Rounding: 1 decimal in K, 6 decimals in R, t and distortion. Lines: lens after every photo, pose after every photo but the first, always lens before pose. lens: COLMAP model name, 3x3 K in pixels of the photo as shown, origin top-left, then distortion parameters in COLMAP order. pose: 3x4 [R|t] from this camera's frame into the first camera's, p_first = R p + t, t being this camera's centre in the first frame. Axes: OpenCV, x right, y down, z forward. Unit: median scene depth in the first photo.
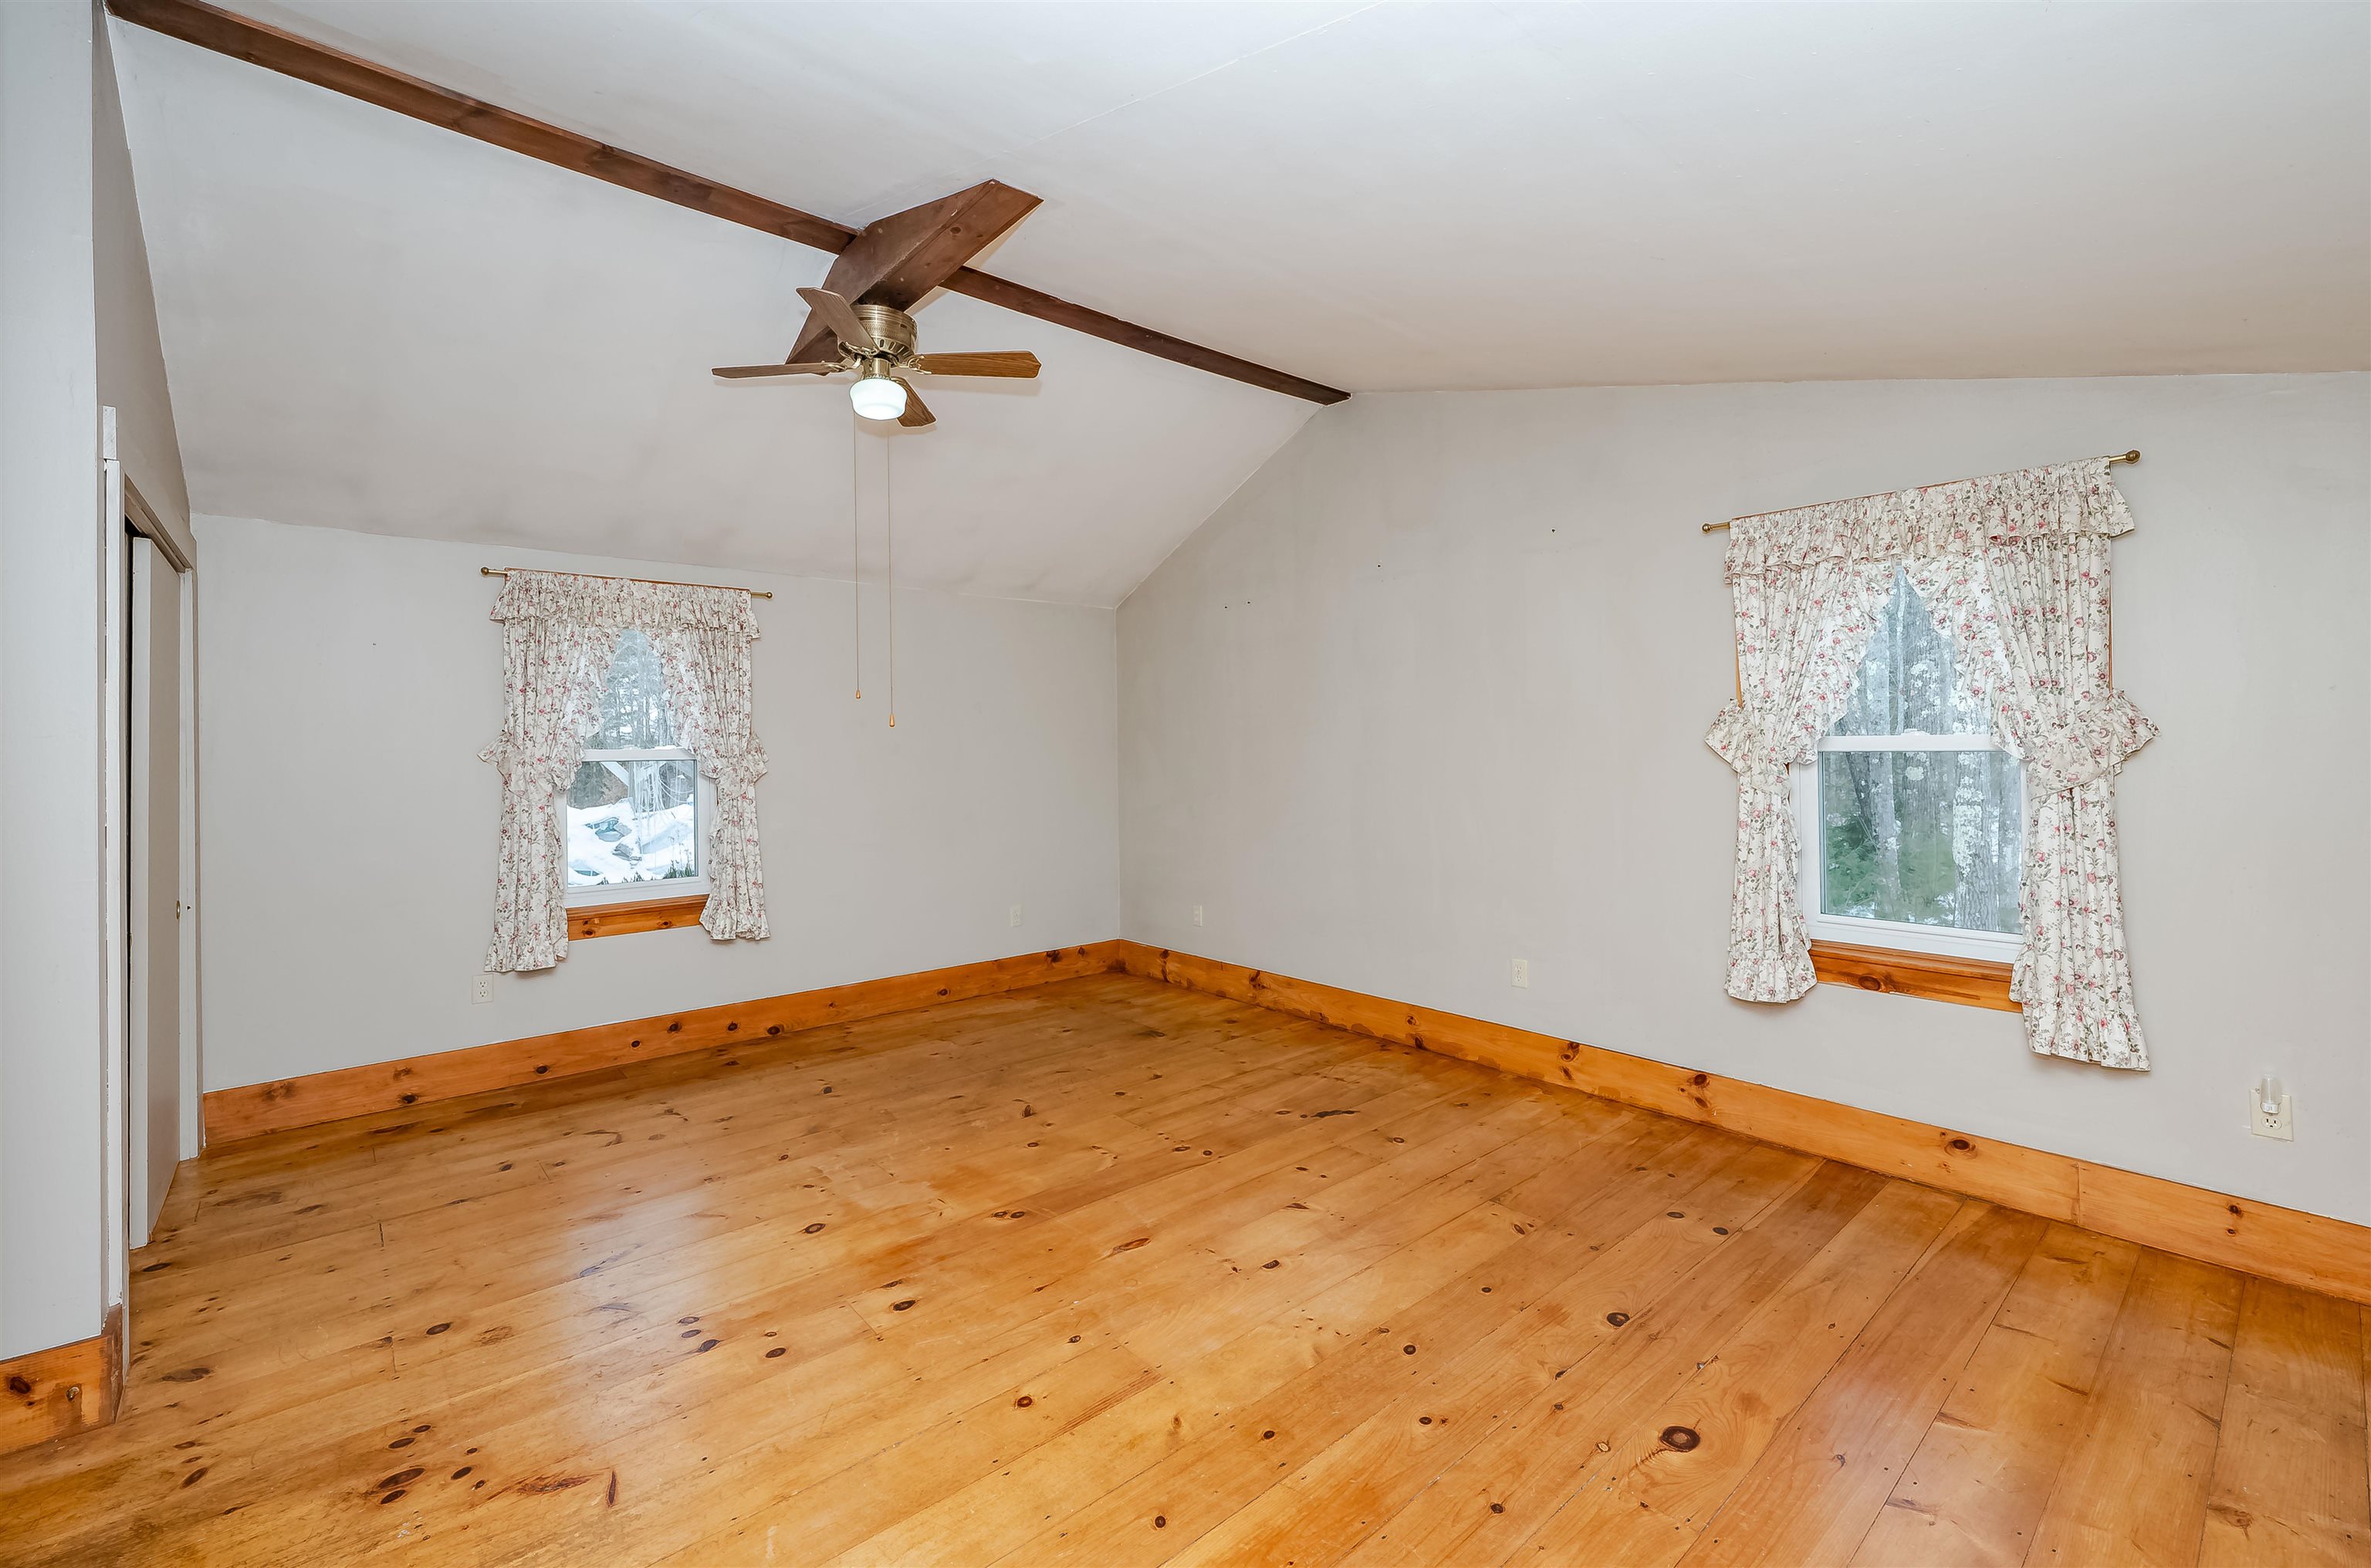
lens RADIAL K [[976.2, 0, 1185.8], [0, 976.2, 744.3], [0, 0, 1]] dist [-0.000895, 0.000009]
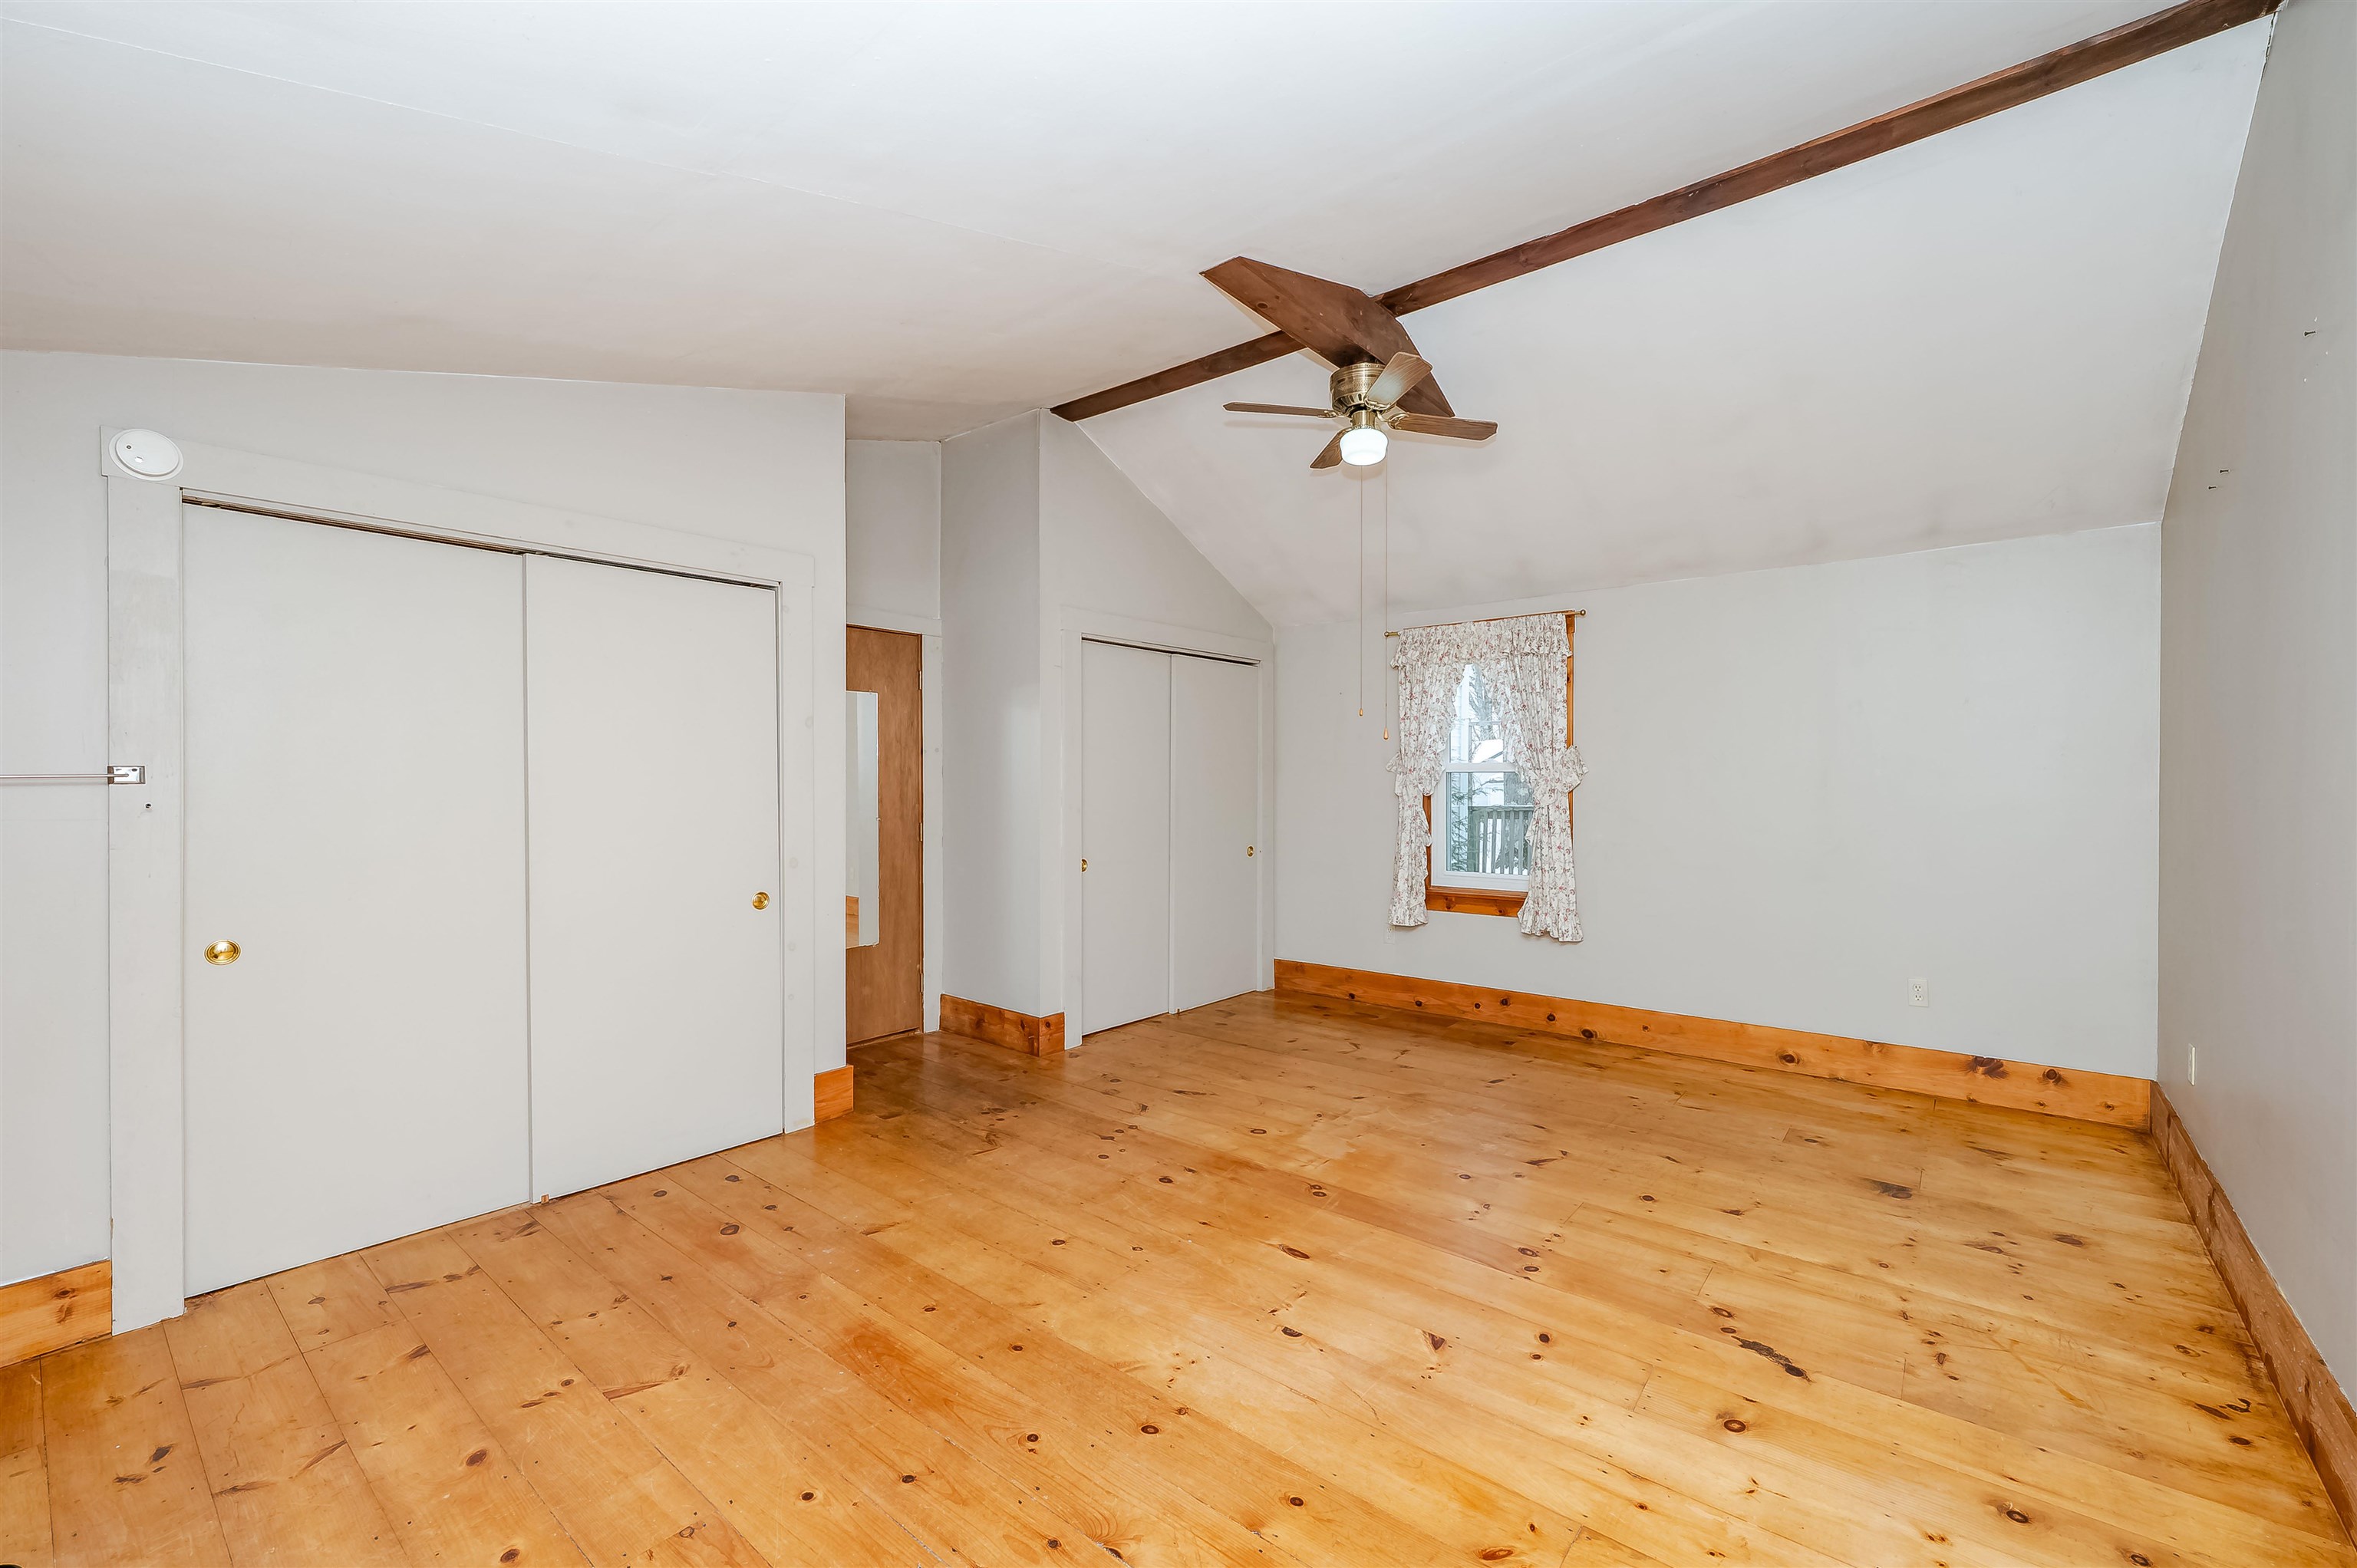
lens RADIAL K [[940.9, 0, 1168.7], [0, 940.9, 773.3], [0, 0, 1]] dist [0.000054, 0.000098]
pose [[0.186211, 0.008512, -0.982473, 0.625174], [0.003038, 0.999953, 0.009239, 0.008692], [0.982505, -0.004705, 0.186176, 0.502624]]
